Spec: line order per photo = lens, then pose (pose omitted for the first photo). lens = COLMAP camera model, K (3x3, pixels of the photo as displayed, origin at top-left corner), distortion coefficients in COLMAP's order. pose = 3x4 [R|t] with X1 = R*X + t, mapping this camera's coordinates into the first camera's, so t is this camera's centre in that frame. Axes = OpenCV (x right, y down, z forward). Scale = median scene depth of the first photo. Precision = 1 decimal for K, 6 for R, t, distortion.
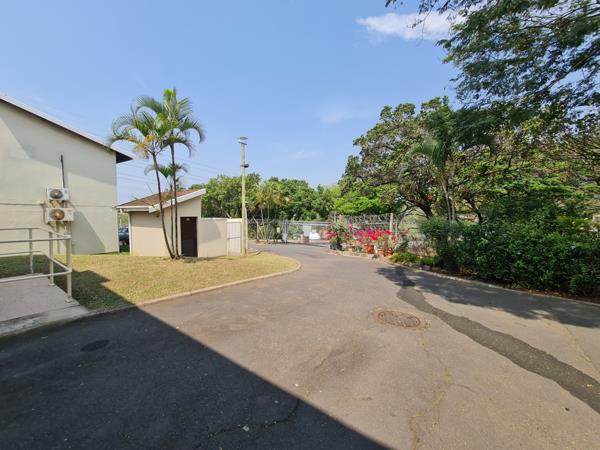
lens RADIAL K [[245.5, 0, 300.0], [0, 245.5, 225.0], [0, 0, 1]] dist [0.001801, 0.000584]
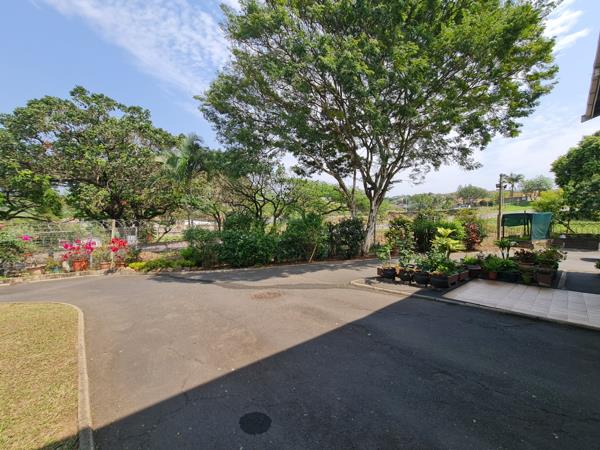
lens RADIAL K [[245.5, 0, 300.0], [0, 245.5, 225.0], [0, 0, 1]] dist [0.001801, 0.000584]
pose [[0.194855, -0.006733, 0.980809, -1.165491], [0.022014, 0.999755, 0.002489, -0.055464], [-0.980585, 0.021106, 0.194955, 0.567510]]
